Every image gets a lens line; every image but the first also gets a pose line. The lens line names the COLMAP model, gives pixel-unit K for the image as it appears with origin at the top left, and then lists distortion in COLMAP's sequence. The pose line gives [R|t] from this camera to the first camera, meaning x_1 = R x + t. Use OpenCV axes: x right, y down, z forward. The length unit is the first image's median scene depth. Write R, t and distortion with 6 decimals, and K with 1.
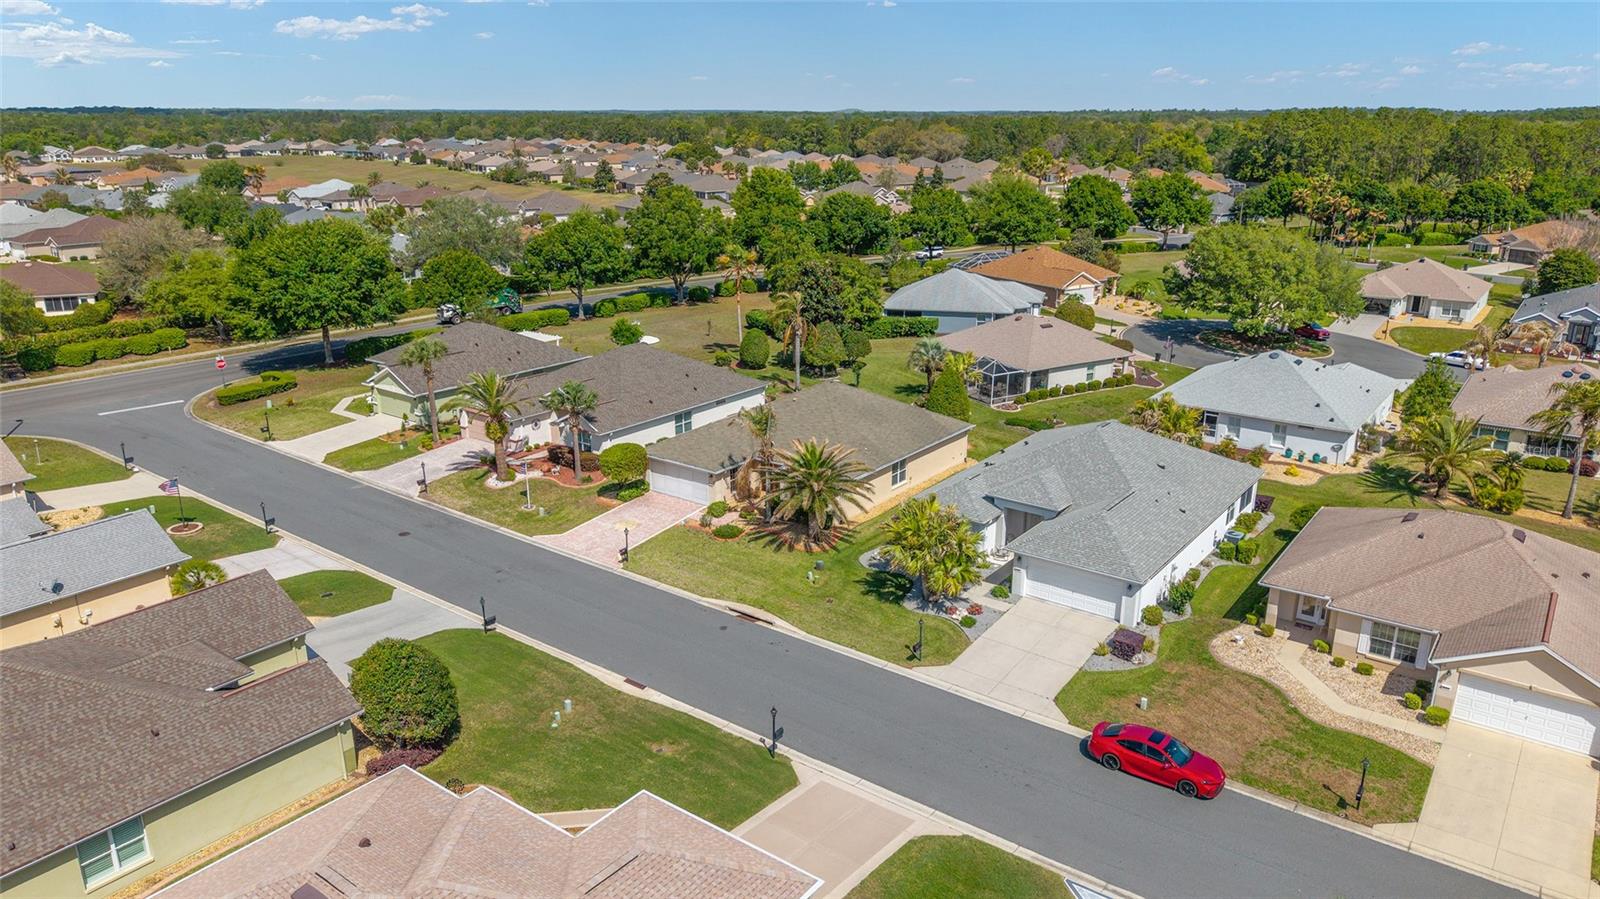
lens RADIAL K [[1074.9, 0, 800.0], [0, 1074.9, 449.5], [0, 0, 1]] dist [0.009481, -0.002521]
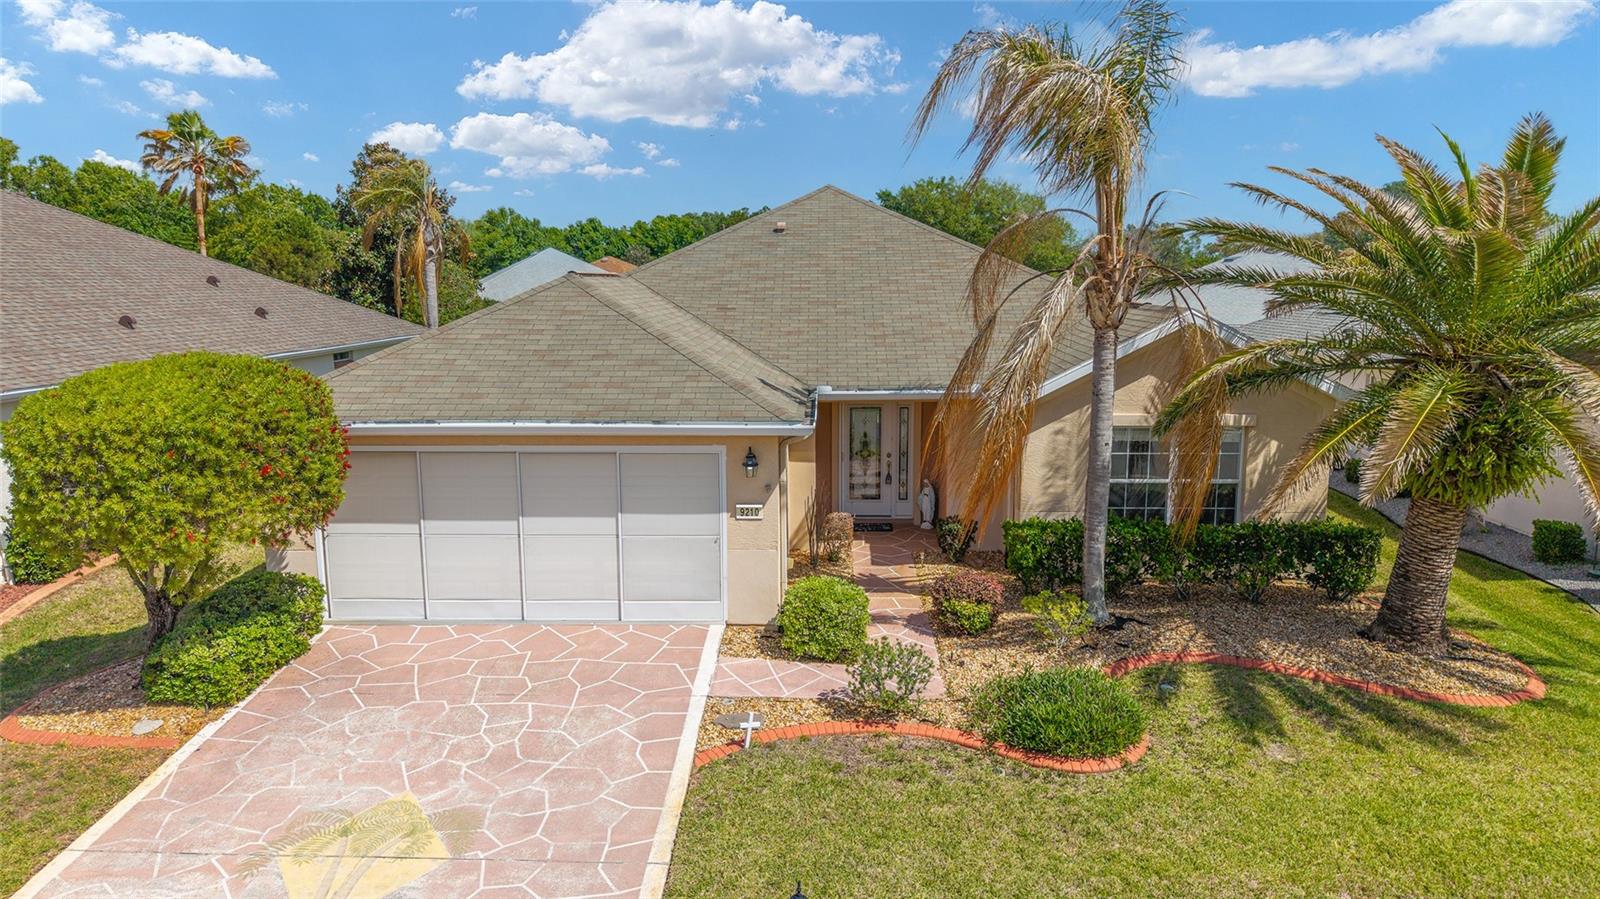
lens RADIAL K [[1074.9, 0, 800.0], [0, 1074.9, 449.5], [0, 0, 1]] dist [0.009481, -0.002521]
pose [[0.816069, -0.093034, 0.570417, -0.189290], [0.173819, 0.980774, -0.088711, 0.042177], [-0.551197, 0.171543, 0.816550, 0.852704]]
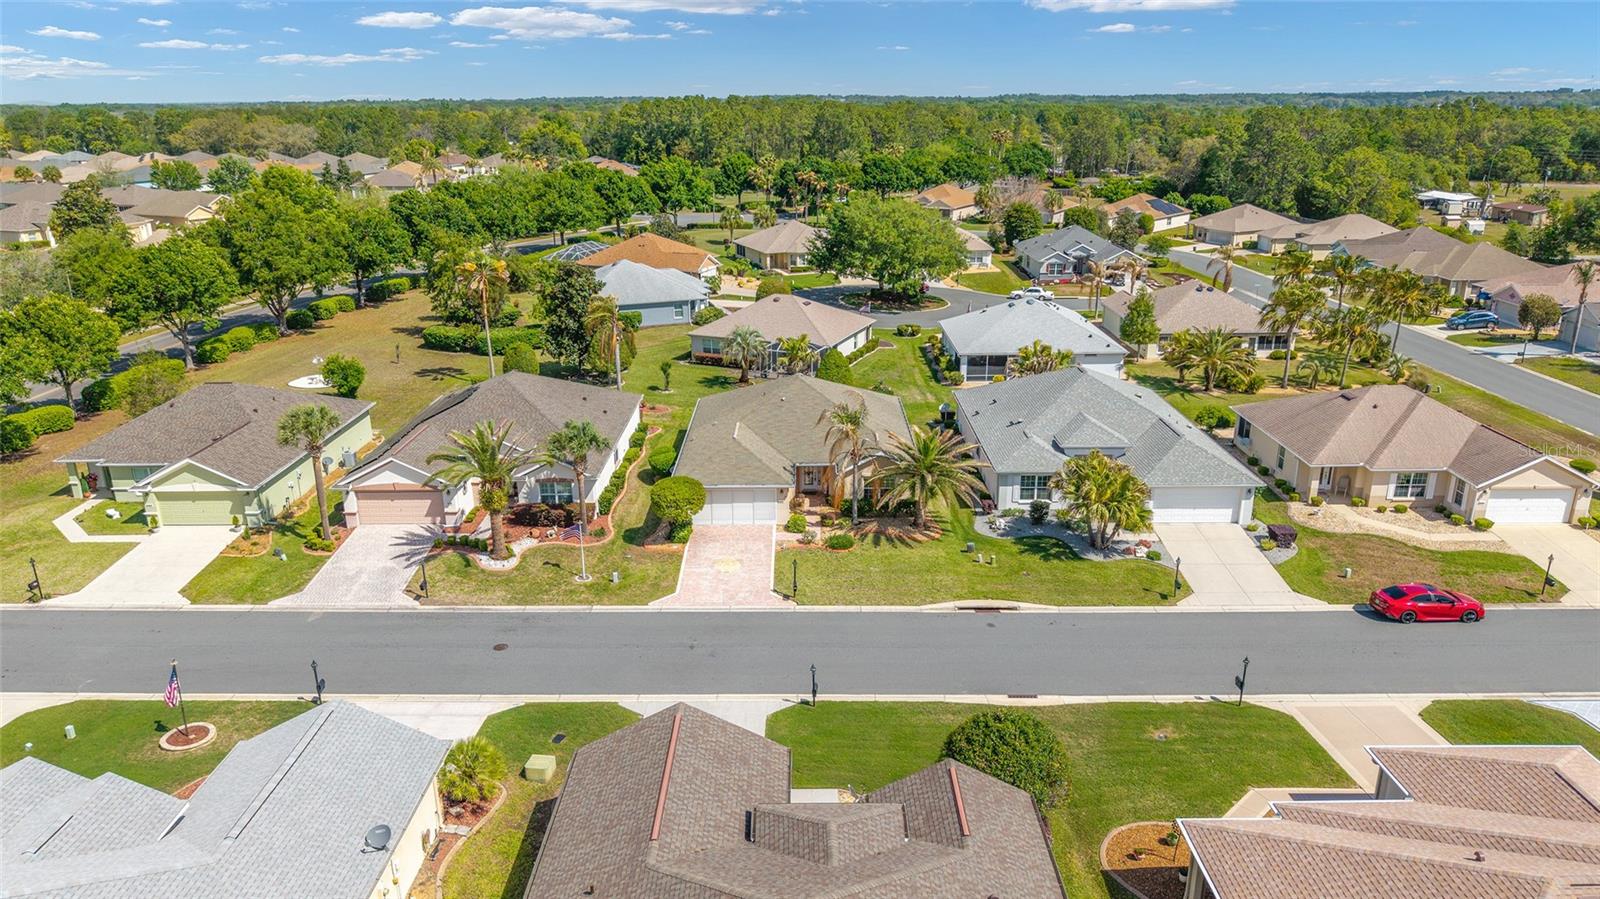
lens RADIAL K [[1074.9, 0, 800.0], [0, 1074.9, 449.5], [0, 0, 1]] dist [0.009481, -0.002521]
pose [[0.801826, -0.191270, 0.566119, -0.595629], [0.186242, 0.980191, 0.067383, -0.070854], [-0.567793, 0.051405, 0.821565, 0.237340]]
